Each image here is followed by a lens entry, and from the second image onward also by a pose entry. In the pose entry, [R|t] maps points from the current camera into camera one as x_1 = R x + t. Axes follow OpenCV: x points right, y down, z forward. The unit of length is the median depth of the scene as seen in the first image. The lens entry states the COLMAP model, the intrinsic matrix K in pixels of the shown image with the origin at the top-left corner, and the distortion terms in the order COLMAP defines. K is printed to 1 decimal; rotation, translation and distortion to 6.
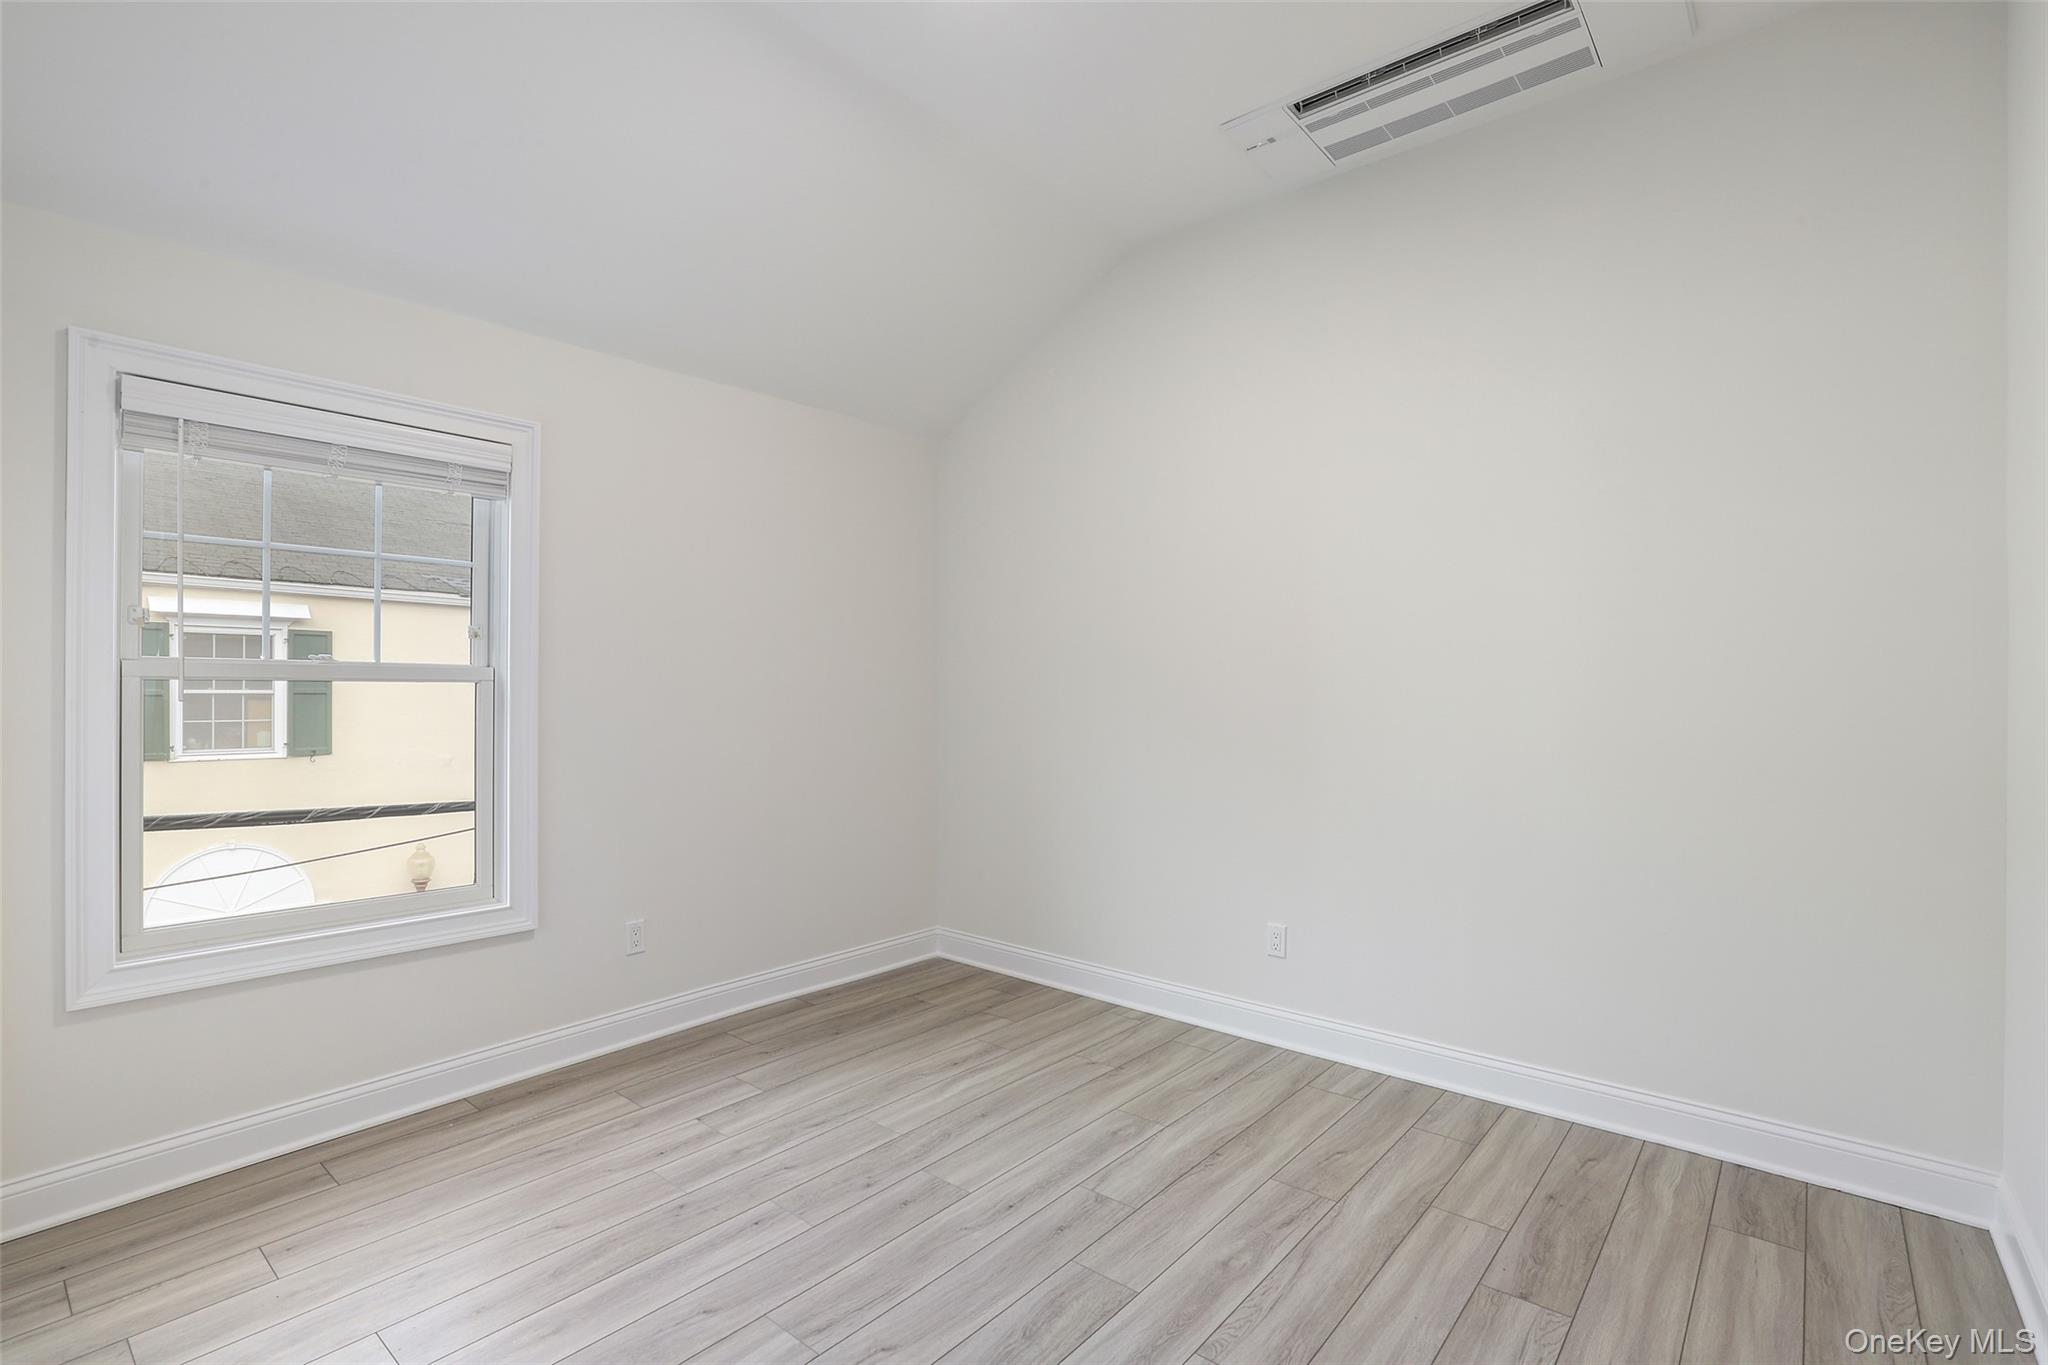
lens RADIAL K [[952.7, 0, 1013.9], [0, 952.7, 691.8], [0, 0, 1]] dist [-0.001879, 0.001112]
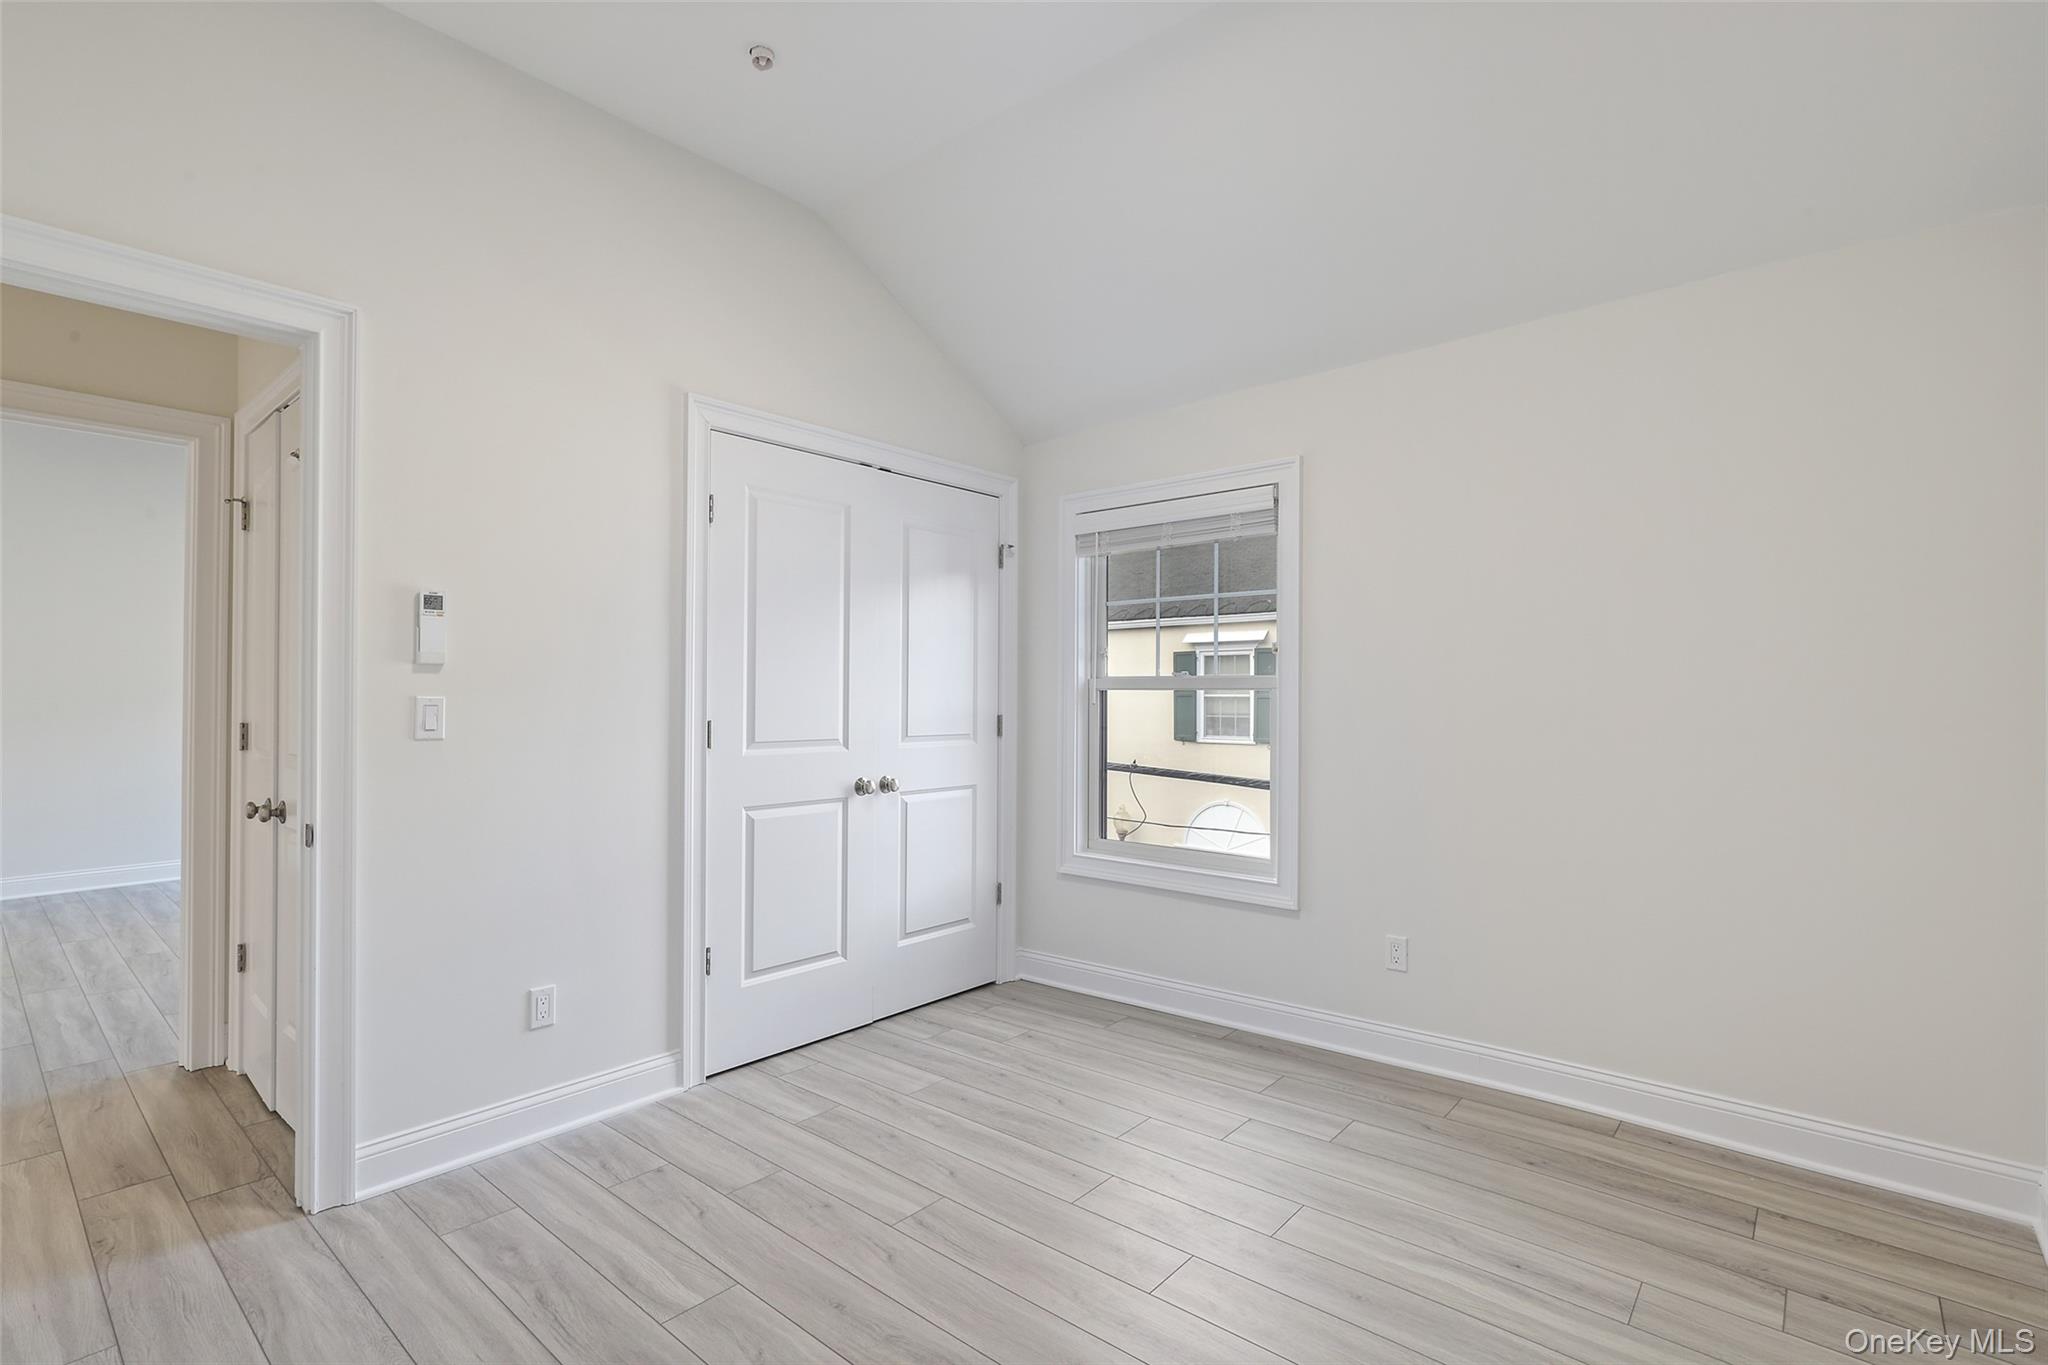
lens RADIAL K [[952.7, 0, 1013.9], [0, 952.7, 691.8], [0, 0, 1]] dist [-0.001879, 0.001112]
pose [[-0.003202, -0.005842, -0.999978, 0.608588], [0.001063, 0.999982, -0.005846, 0.001884], [0.999994, -0.001082, -0.003196, 0.677503]]
